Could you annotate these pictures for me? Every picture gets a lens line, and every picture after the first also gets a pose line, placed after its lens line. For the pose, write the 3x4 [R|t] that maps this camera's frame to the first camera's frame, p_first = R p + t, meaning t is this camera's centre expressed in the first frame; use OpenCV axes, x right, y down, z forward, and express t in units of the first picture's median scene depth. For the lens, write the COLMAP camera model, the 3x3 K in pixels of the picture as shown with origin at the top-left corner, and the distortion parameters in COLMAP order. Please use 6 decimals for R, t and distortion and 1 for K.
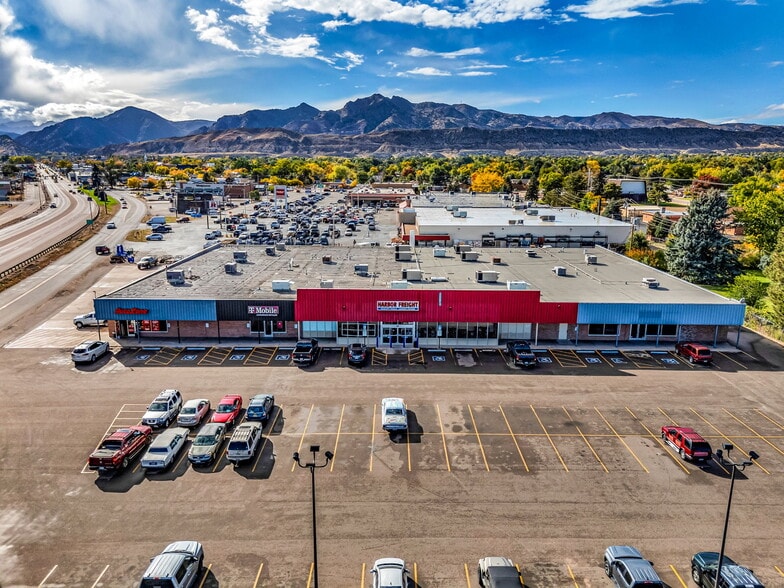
lens RADIAL K [[572.5, 0, 392.0], [0, 572.5, 294.0], [0, 0, 1]] dist [0.082433, -0.079319]
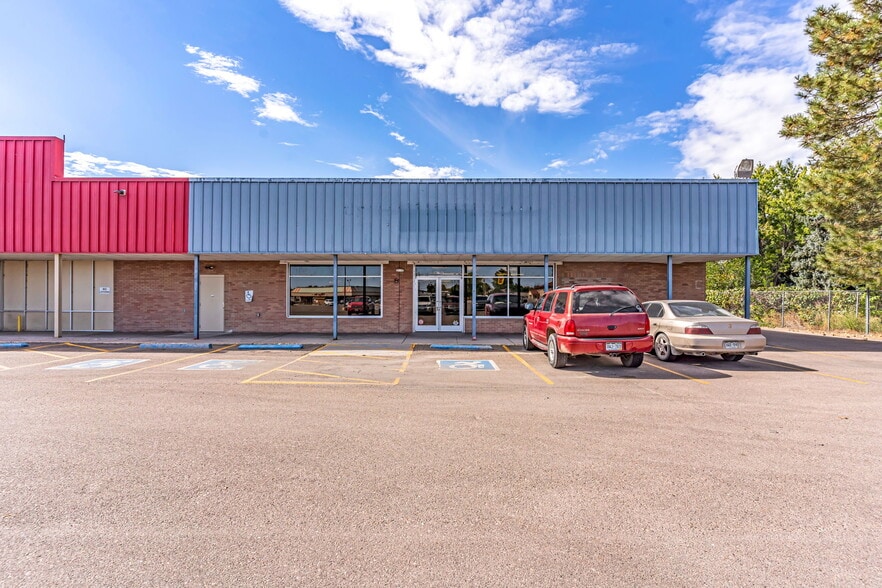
lens RADIAL K [[419.2, 0, 441.0], [0, 419.2, 294.0], [0, 0, 1]] dist [-0.000593, -0.000090]
pose [[0.999991, -0.003940, 0.001461, 0.292152], [0.004169, 0.973481, -0.228729, 0.077969], [-0.000521, 0.228733, 0.973489, 0.526826]]
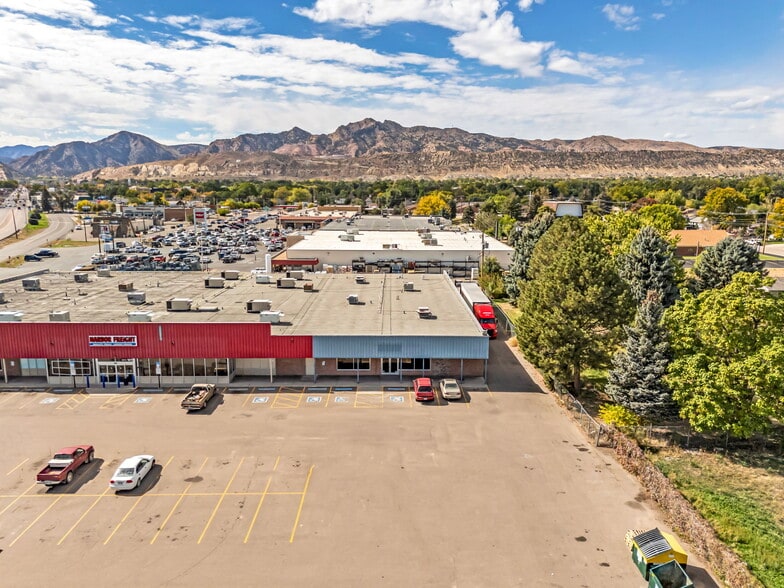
lens RADIAL K [[575.5, 0, 392.0], [0, 575.5, 294.0], [0, 0, 1]] dist [0.074589, -0.073235]
pose [[0.999966, -0.004210, 0.007156, 0.289404], [0.004482, 0.999248, -0.038504, -0.010190], [-0.006989, 0.038534, 0.999233, 0.049232]]
